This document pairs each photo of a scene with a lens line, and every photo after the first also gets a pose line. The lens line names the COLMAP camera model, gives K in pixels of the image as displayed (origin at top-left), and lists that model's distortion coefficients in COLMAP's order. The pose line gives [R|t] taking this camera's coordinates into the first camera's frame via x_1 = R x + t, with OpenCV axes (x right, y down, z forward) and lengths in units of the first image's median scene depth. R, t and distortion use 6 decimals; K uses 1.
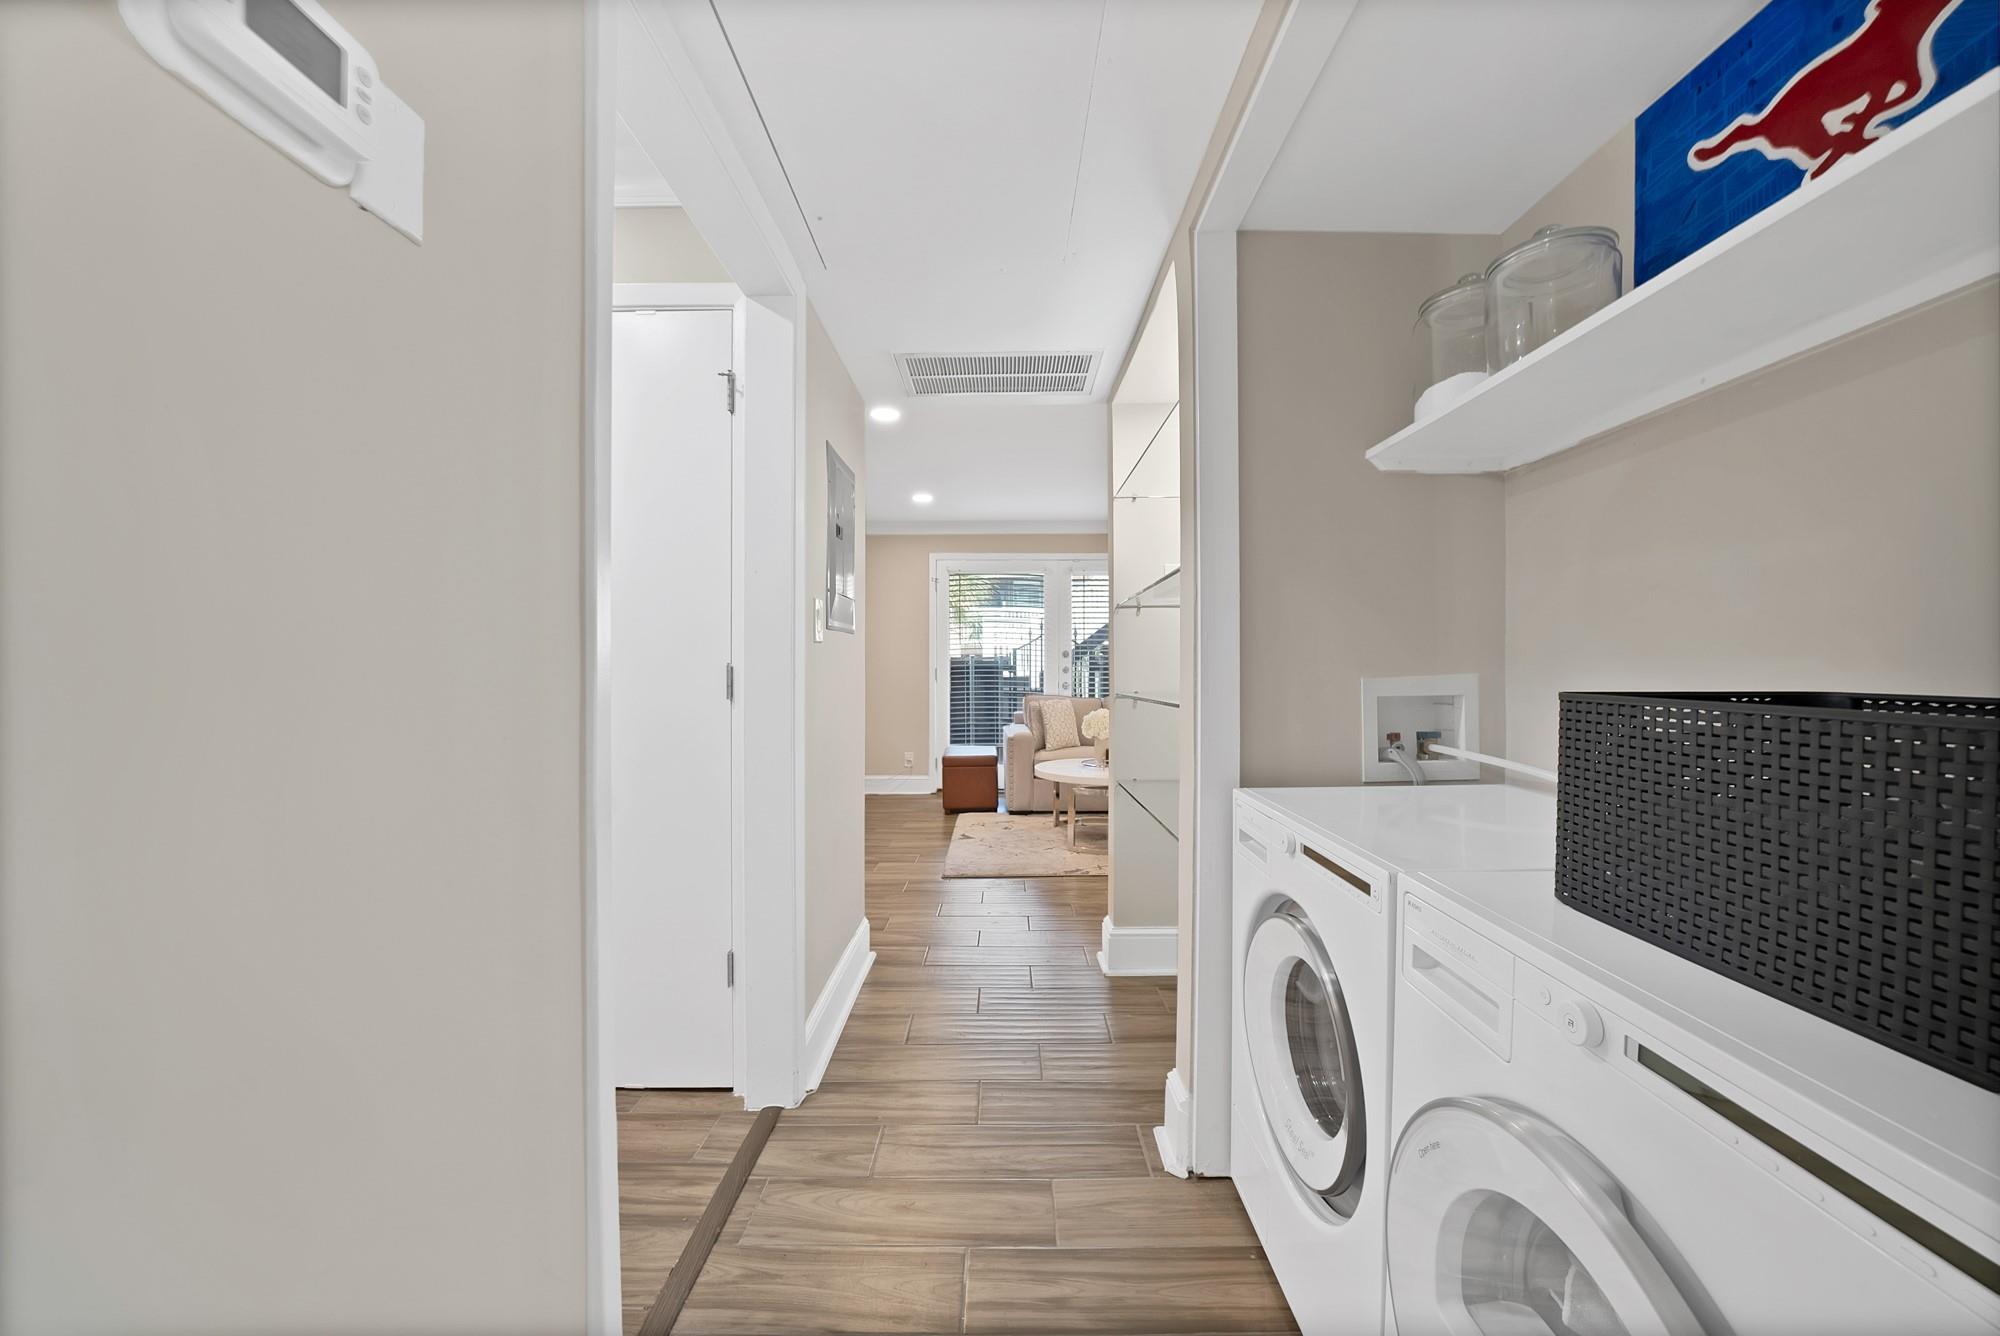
lens RADIAL K [[725.8, 0, 1000.0], [0, 725.8, 668.0], [0, 0, 1]] dist [-0.019866, 0.000219]
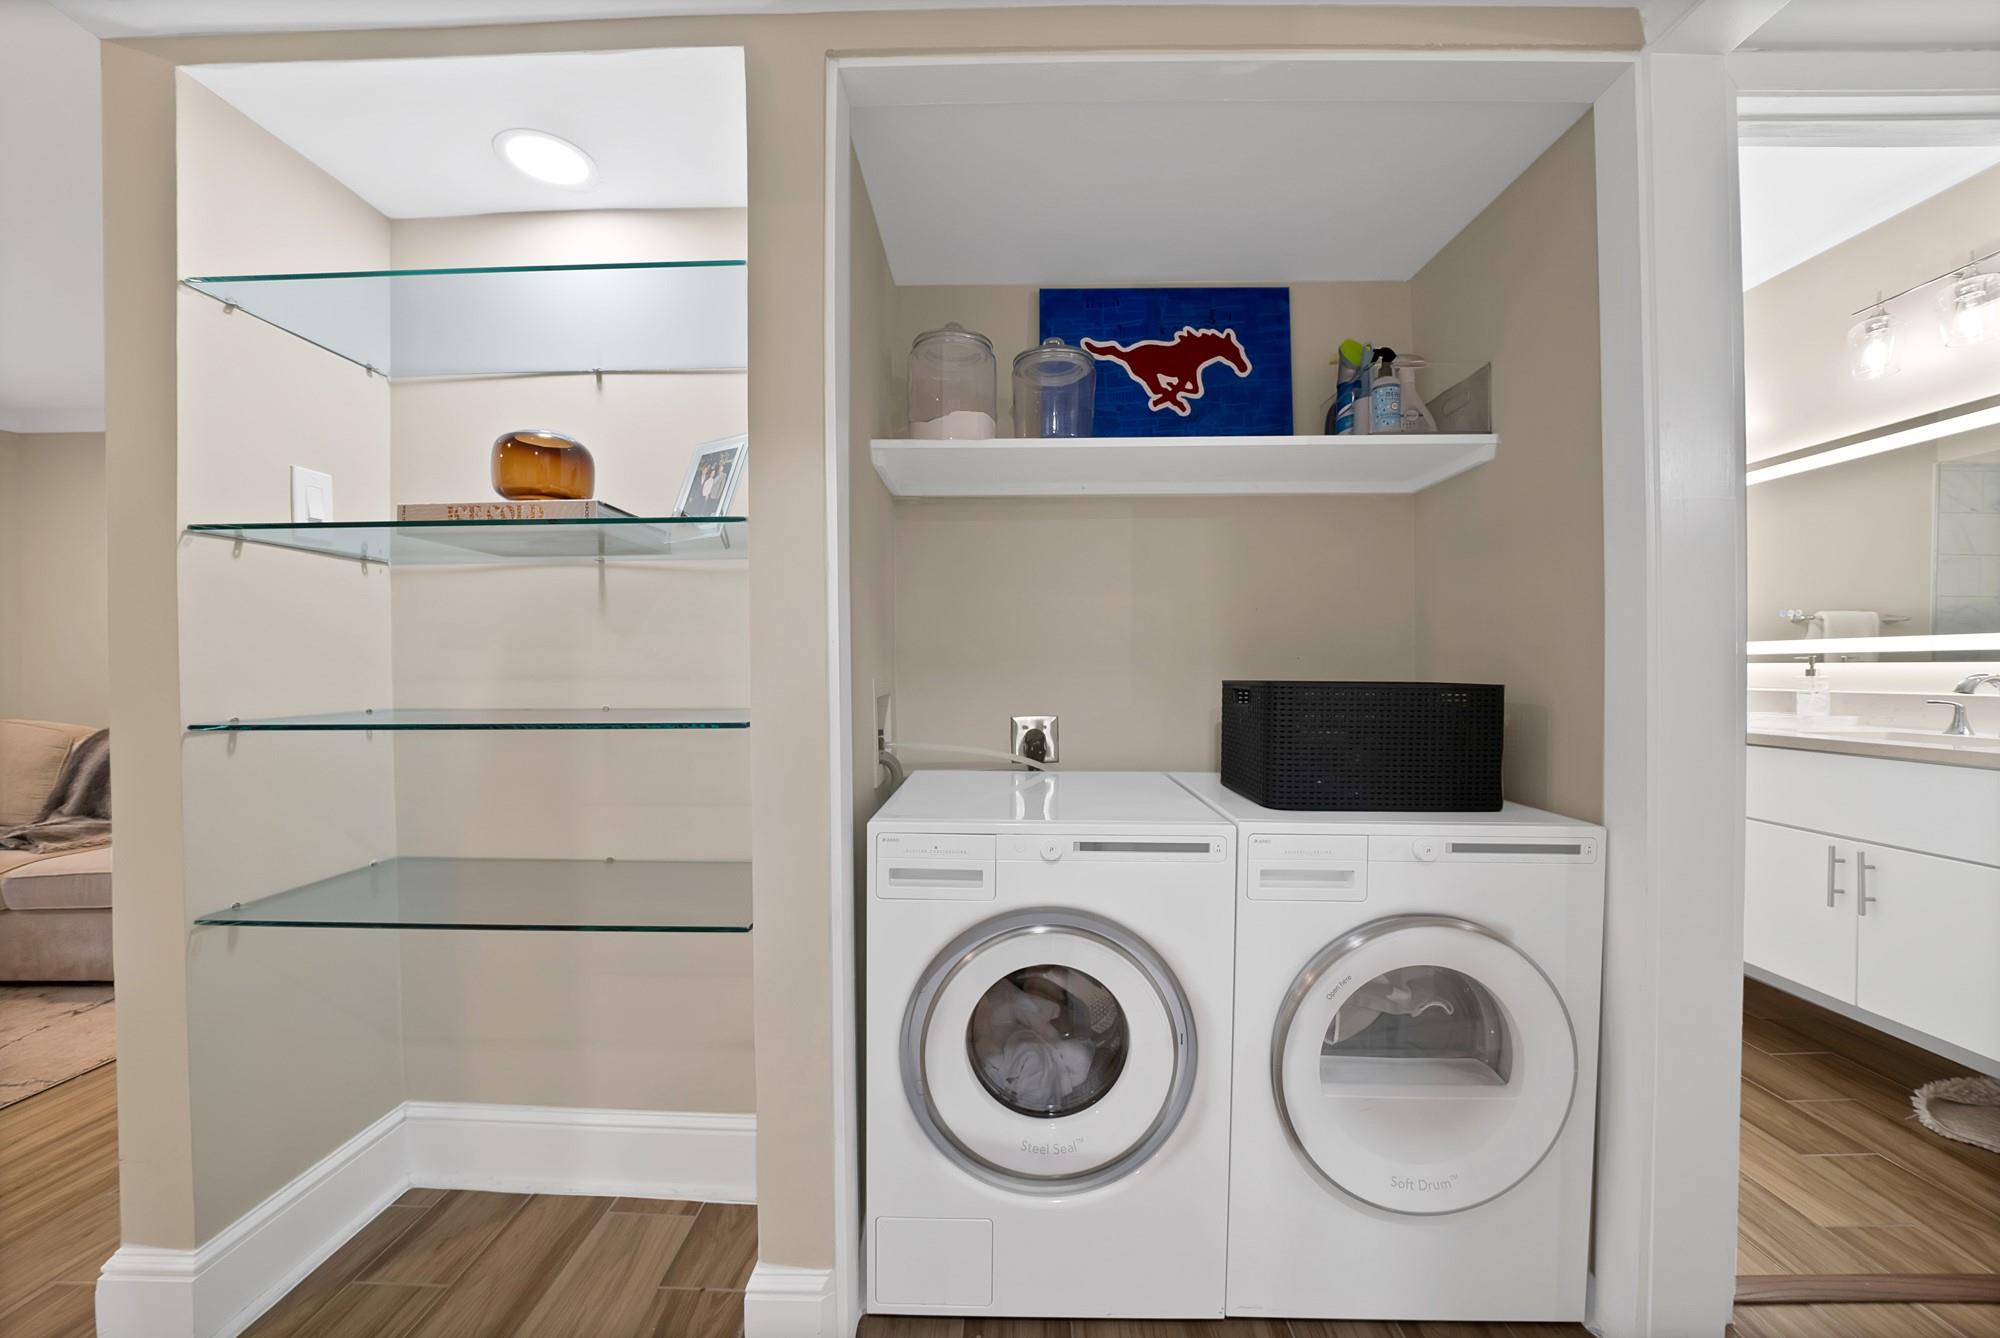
lens RADIAL K [[725.8, 0, 1000.0], [0, 725.8, 669.0], [0, 0, 1]] dist [-0.019866, 0.000219]
pose [[-0.011553, 0.001236, 0.999932, -0.757612], [0.001880, 0.999997, -0.001214, 0.005865], [-0.999931, 0.001866, -0.011555, 1.438703]]
